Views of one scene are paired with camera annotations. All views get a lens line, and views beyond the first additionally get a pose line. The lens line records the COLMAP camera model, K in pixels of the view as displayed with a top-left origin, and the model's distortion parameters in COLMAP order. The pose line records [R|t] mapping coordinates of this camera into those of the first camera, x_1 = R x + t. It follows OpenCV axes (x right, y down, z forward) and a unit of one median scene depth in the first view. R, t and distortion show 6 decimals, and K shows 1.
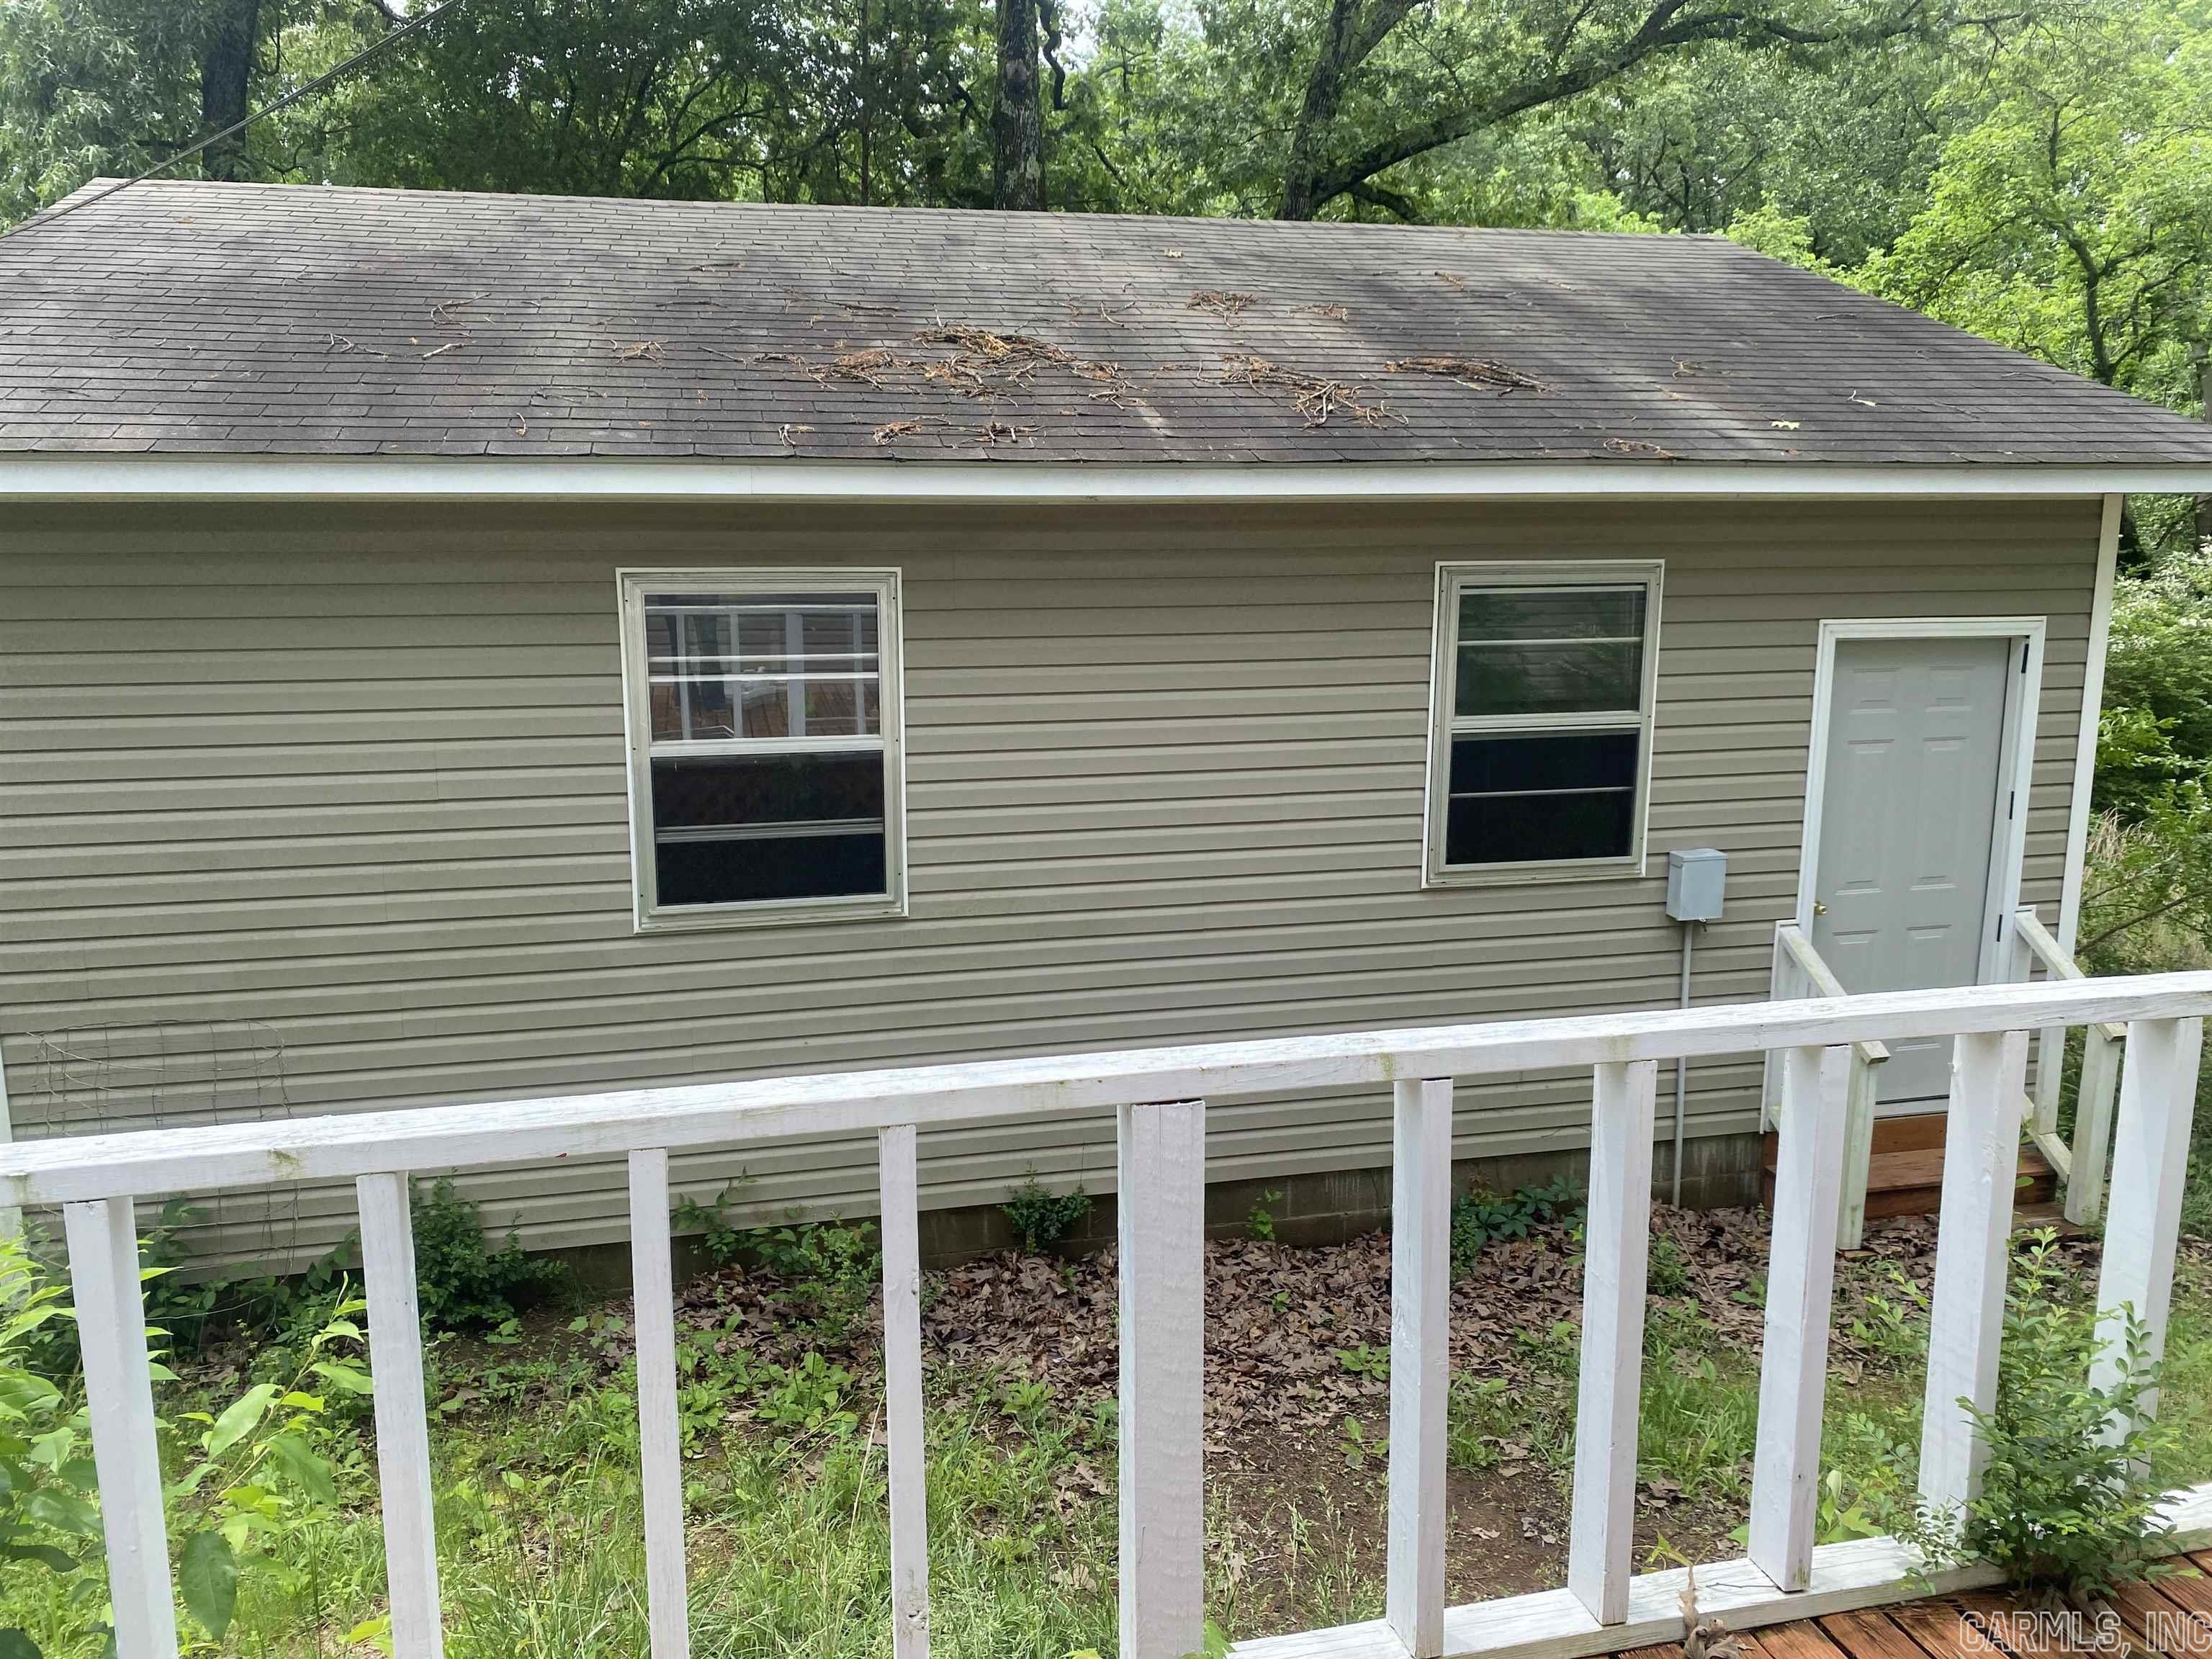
lens RADIAL K [[1687.2, 0, 1172.3], [0, 1687.2, 797.1], [0, 0, 1]] dist [0.022708, -0.013293]
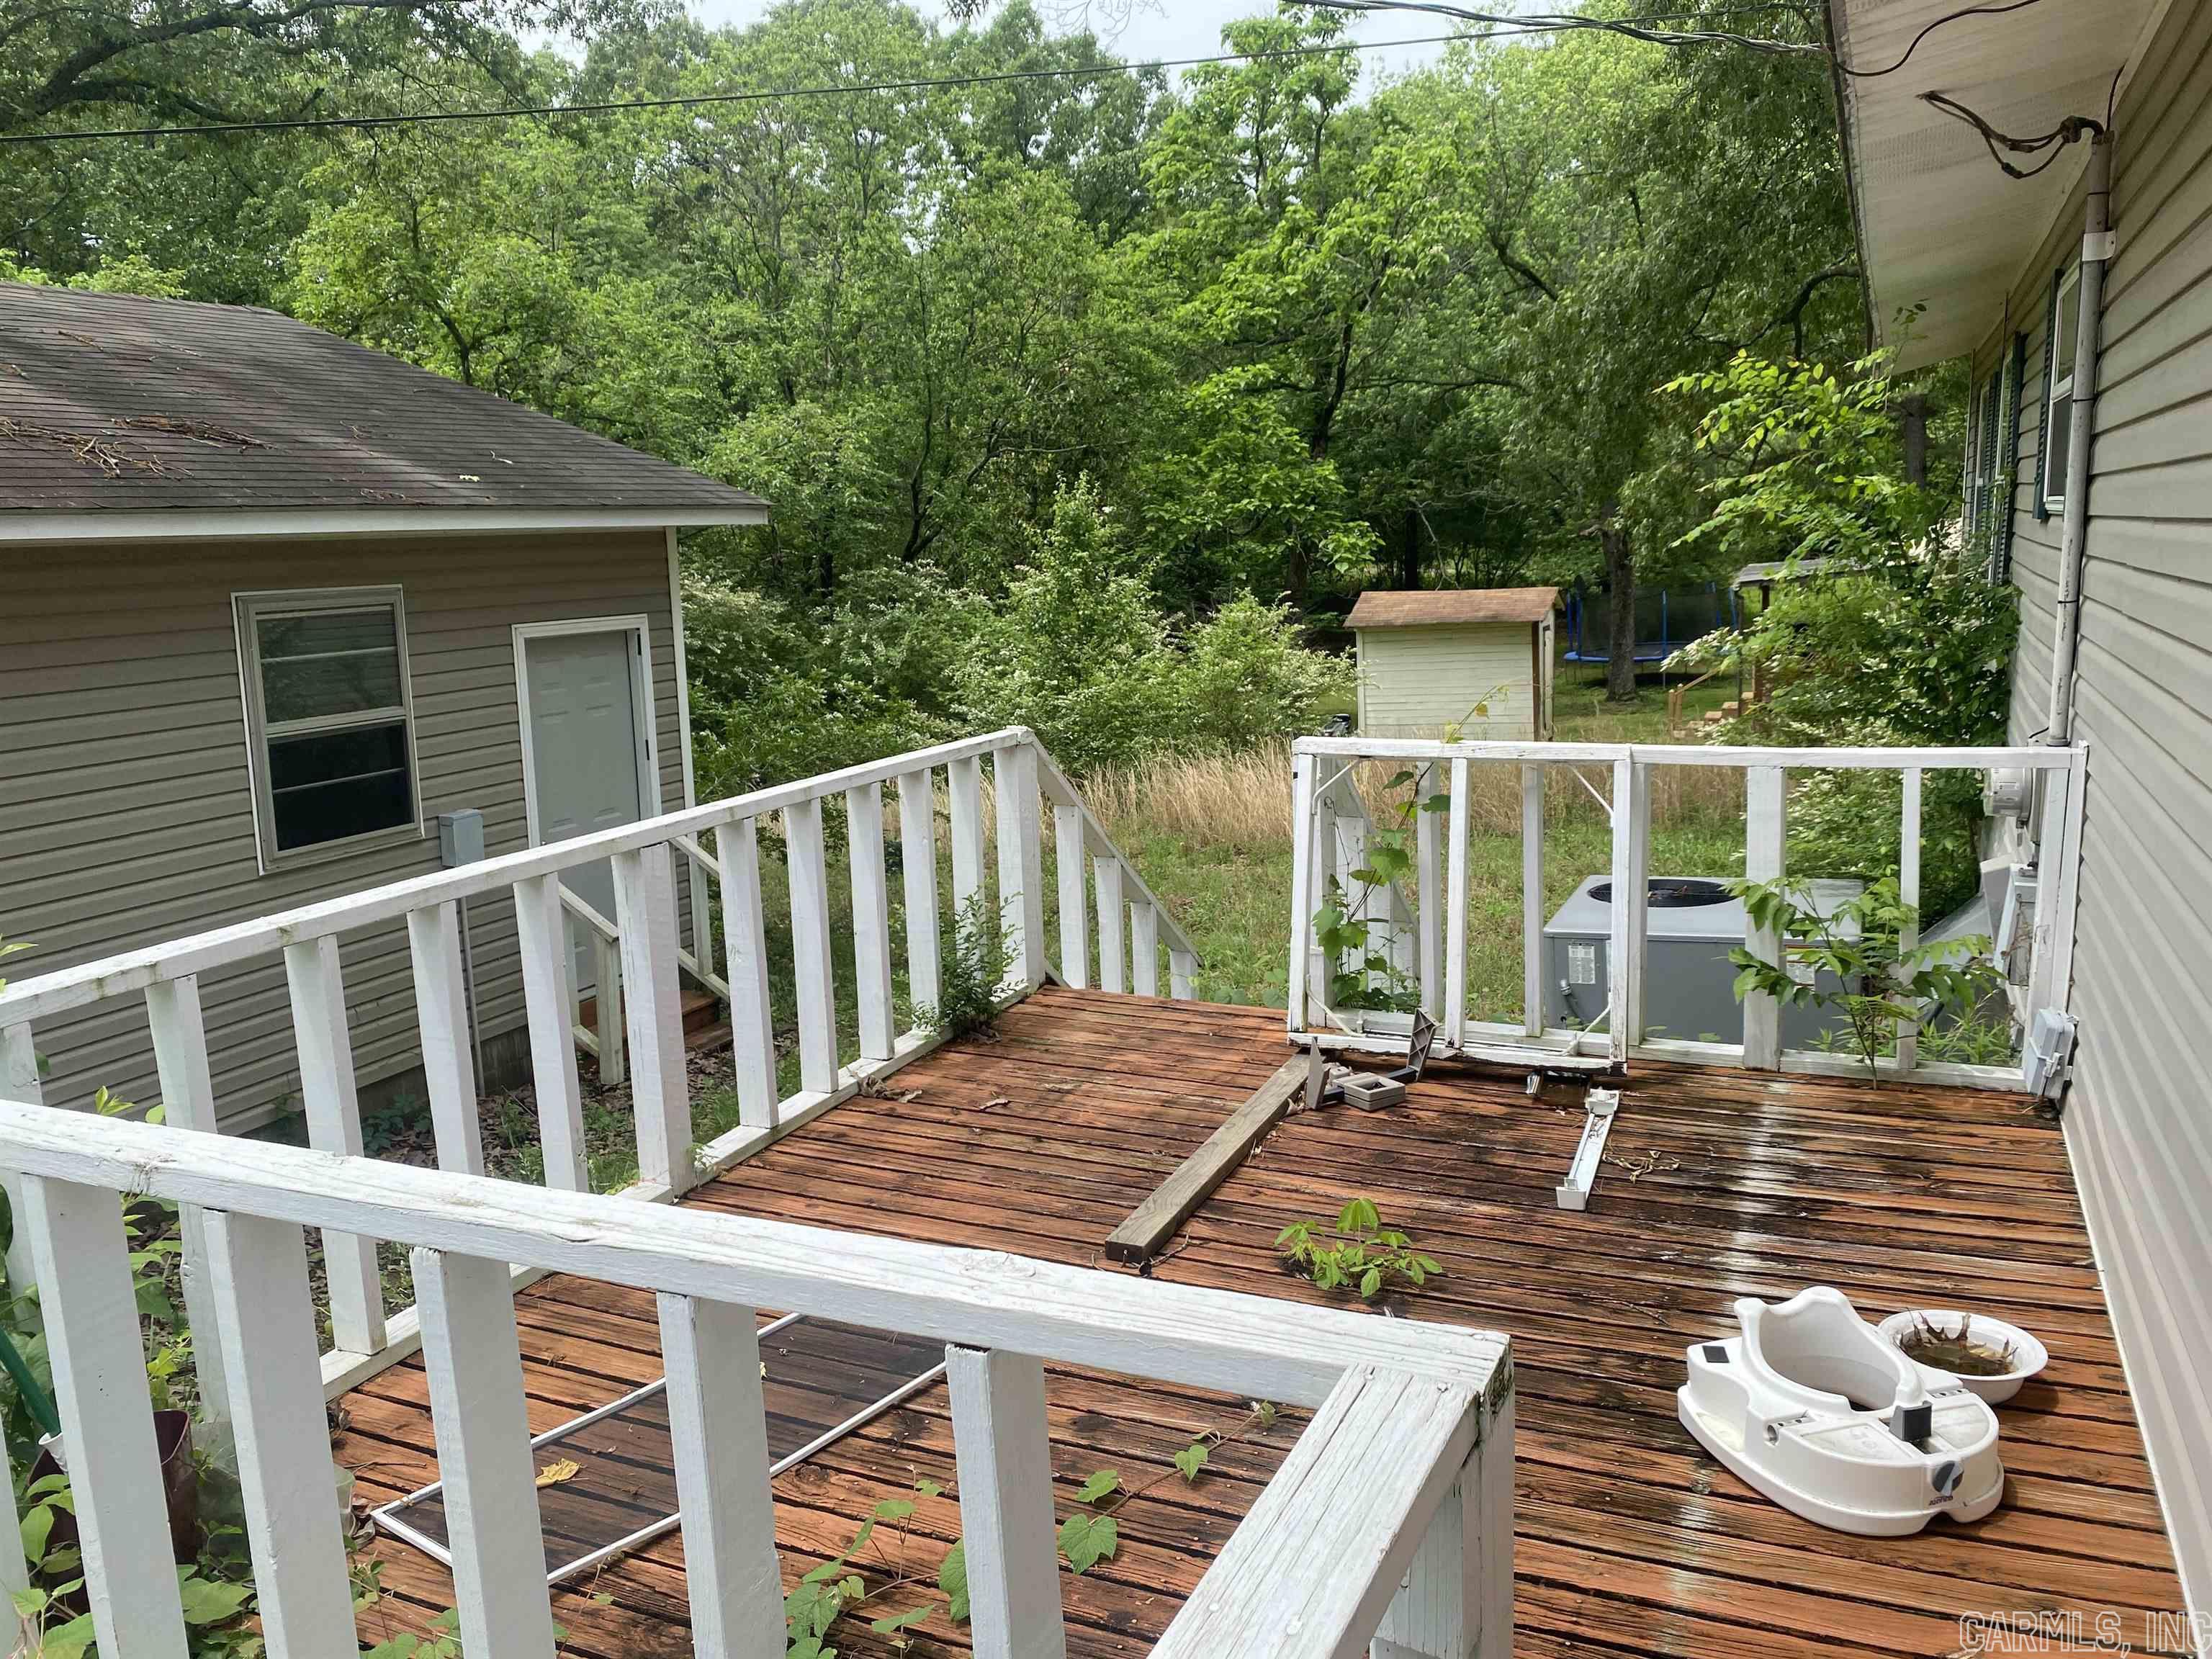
lens RADIAL K [[1687.2, 0, 1108.6], [0, 1687.2, 830.9], [0, 0, 1]] dist [0.022708, -0.013293]
pose [[0.628102, -0.159967, 0.761511, -0.357800], [0.165936, 0.983665, 0.069768, 0.038496], [-0.760232, 0.082541, 0.644386, -0.192889]]
